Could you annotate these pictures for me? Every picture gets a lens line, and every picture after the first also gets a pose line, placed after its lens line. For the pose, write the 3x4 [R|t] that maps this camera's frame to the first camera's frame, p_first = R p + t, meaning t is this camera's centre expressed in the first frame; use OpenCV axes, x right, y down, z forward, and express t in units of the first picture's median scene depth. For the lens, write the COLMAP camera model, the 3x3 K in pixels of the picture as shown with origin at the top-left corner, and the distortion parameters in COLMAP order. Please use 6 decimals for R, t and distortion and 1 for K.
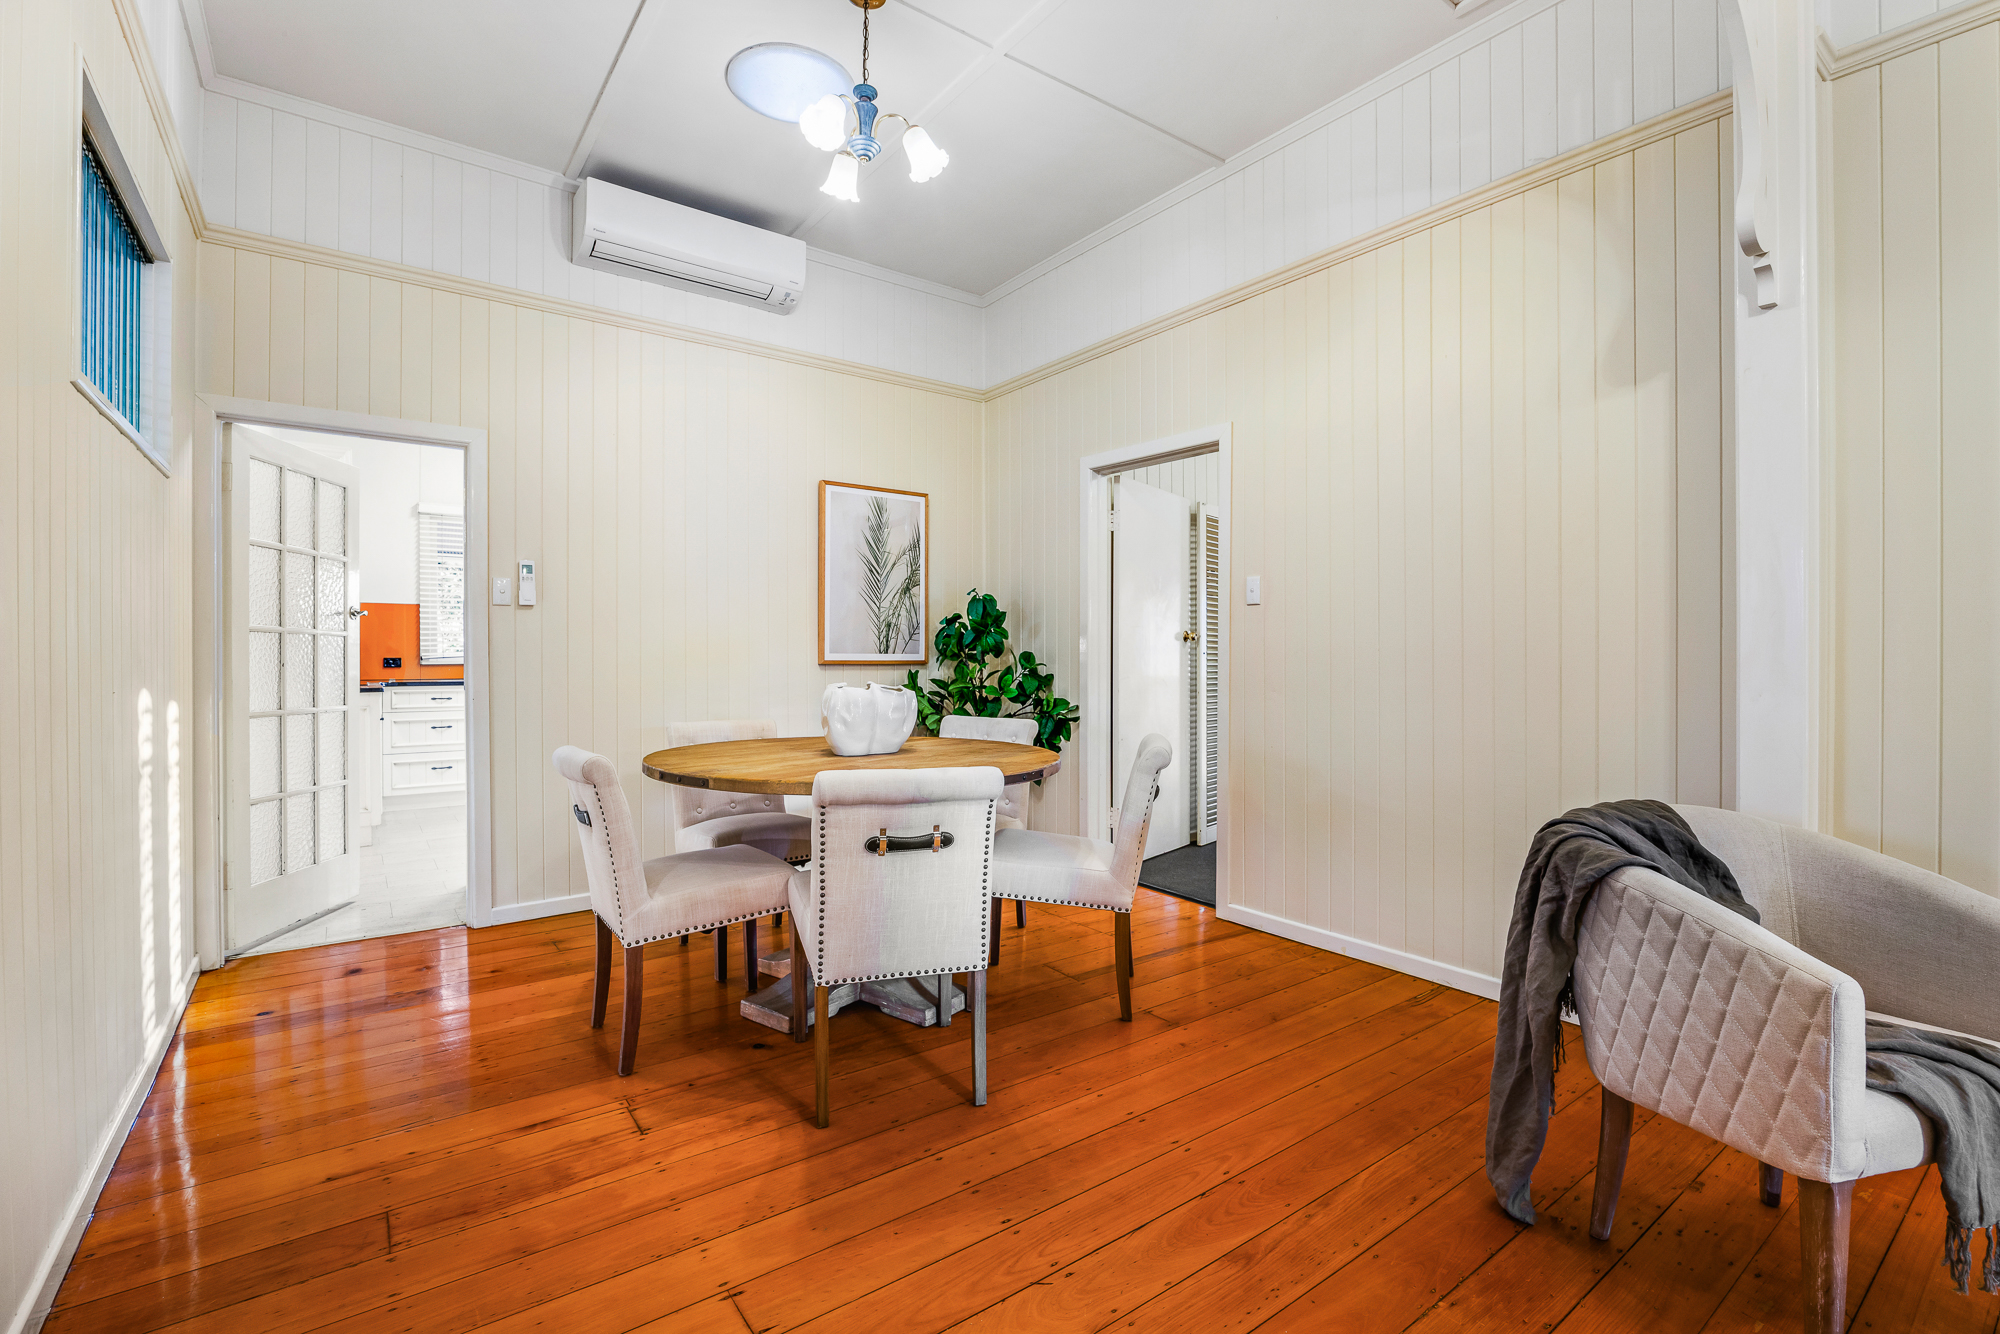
lens RADIAL K [[892.6, 0, 1000.0], [0, 892.6, 667.0], [0, 0, 1]] dist [-0.009127, -0.000528]
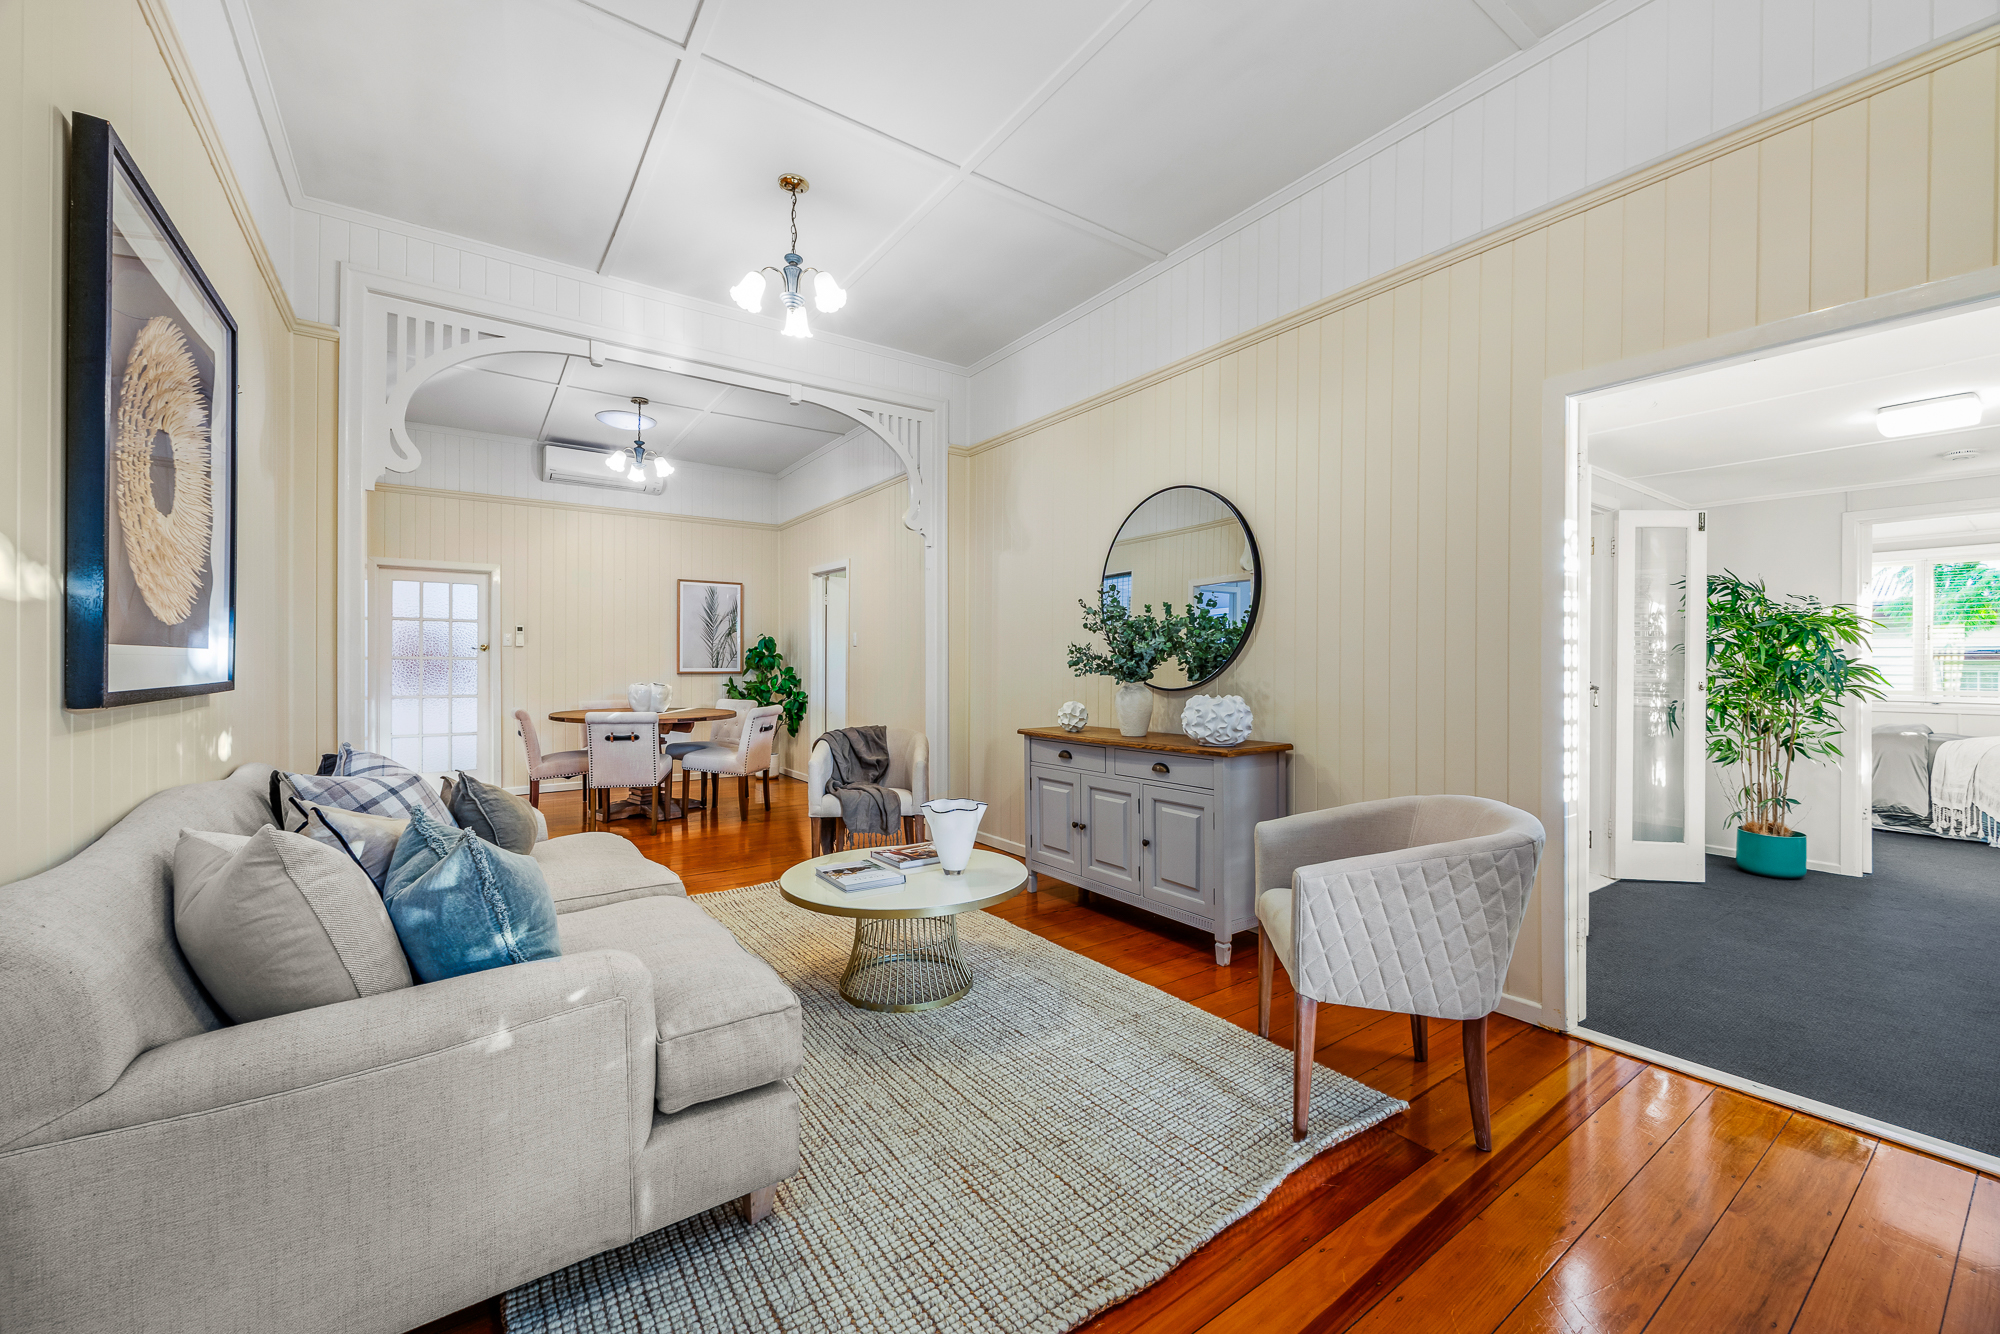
lens RADIAL K [[778.4, 0, 992.2], [0, 778.4, 659.6], [0, 0, 1]] dist [-0.001250, -0.000116]
pose [[0.999679, -0.002536, -0.025217, 0.524505], [0.002120, 0.999861, -0.016514, -0.004587], [0.025255, 0.016456, 0.999546, -0.670468]]
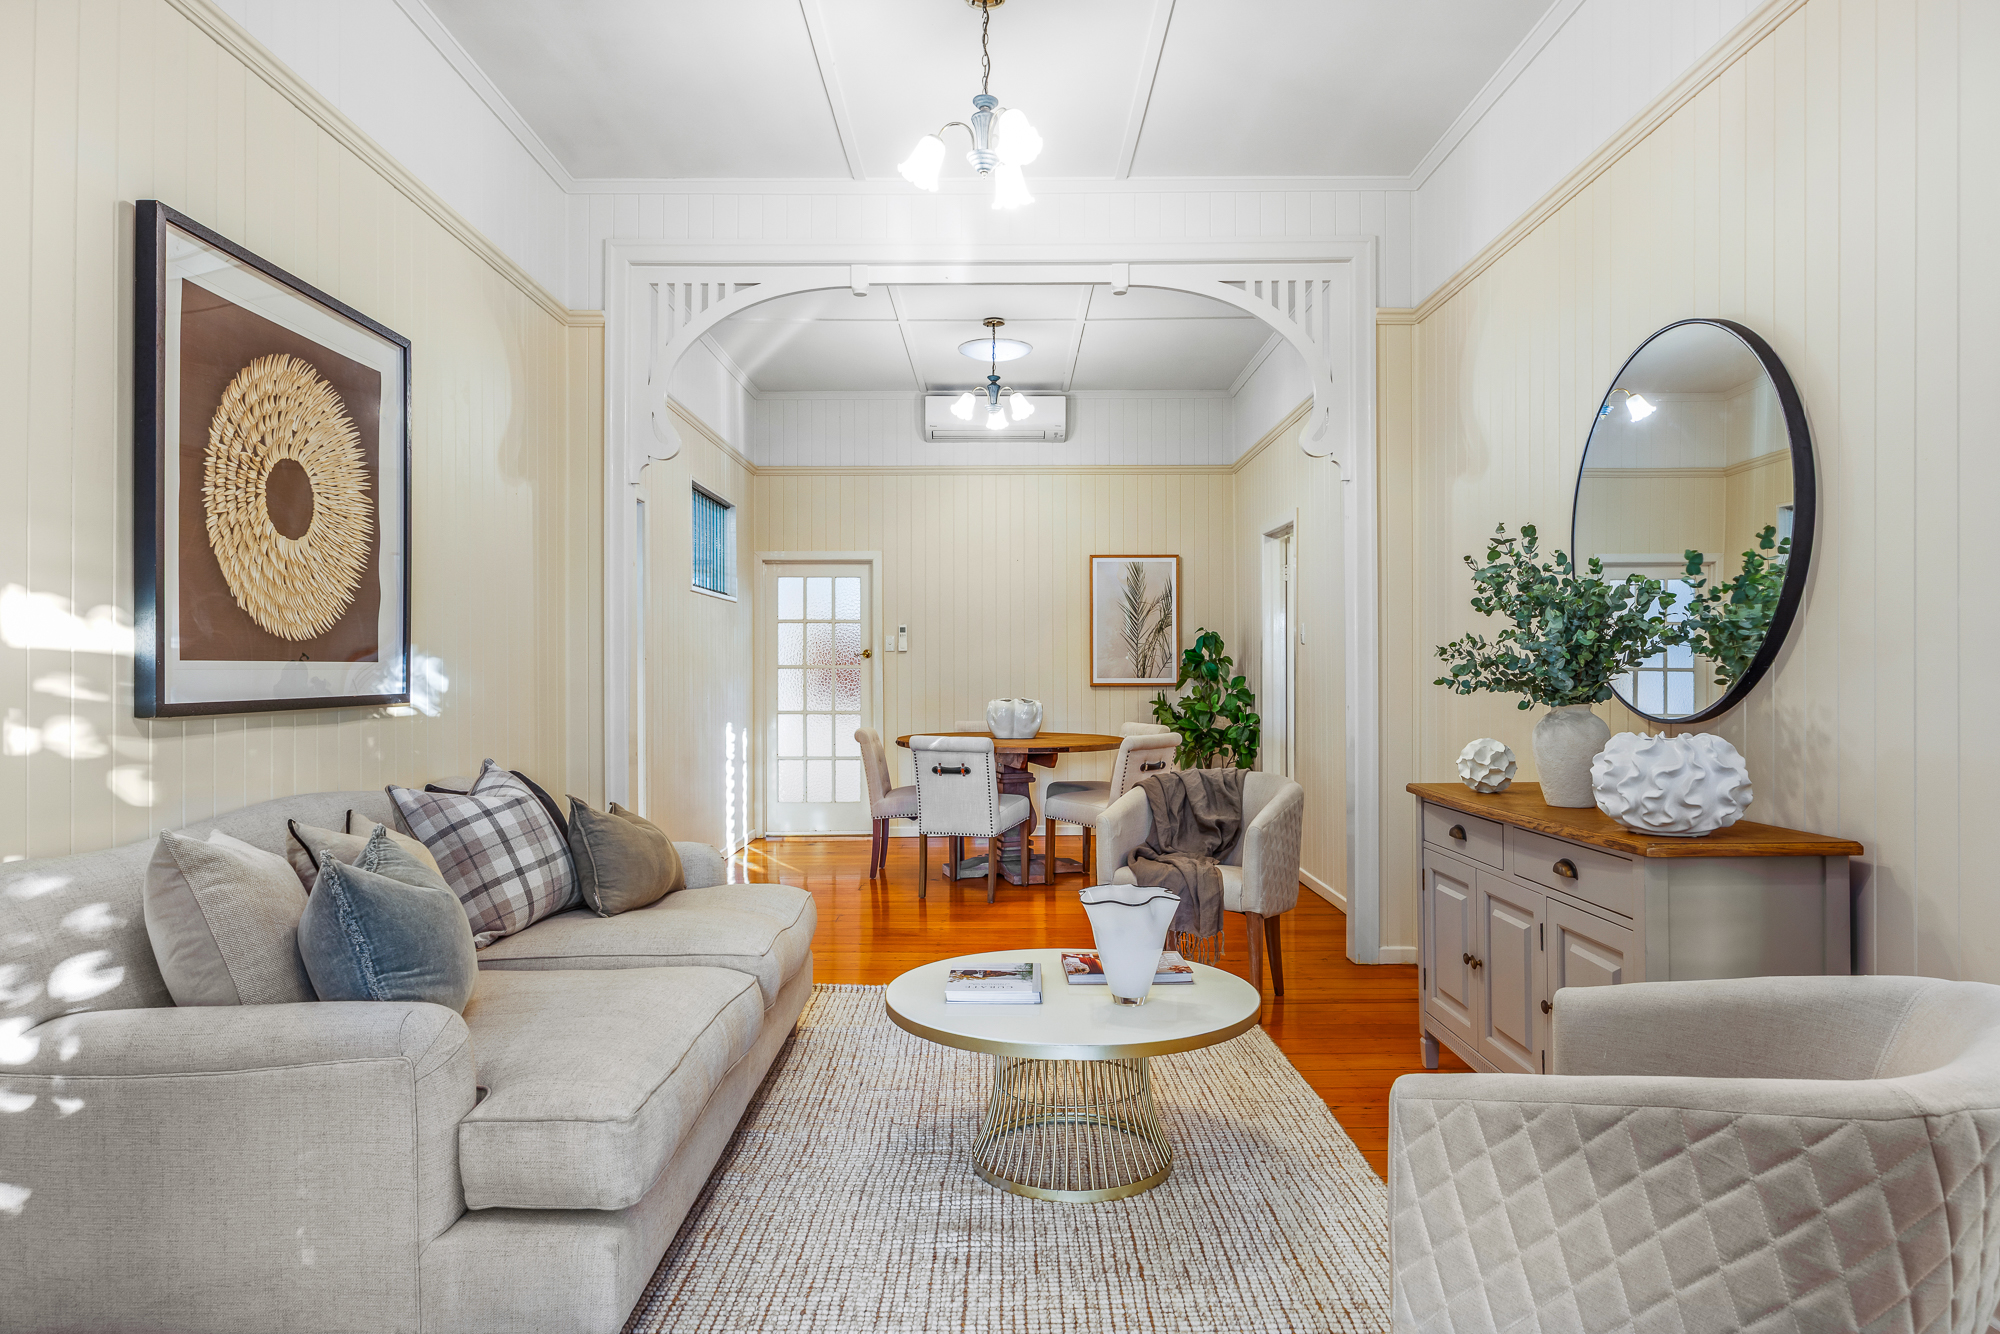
lens RADIAL K [[1180.3, 0, 997.7], [0, 1180.3, 660.3], [0, 0, 1]] dist [-0.008881, -0.000618]
pose [[0.805827, -0.012253, -0.592024, 0.776339], [0.000181, 0.999791, -0.020446, -0.005917], [0.592151, 0.016369, 0.805661, -0.574568]]
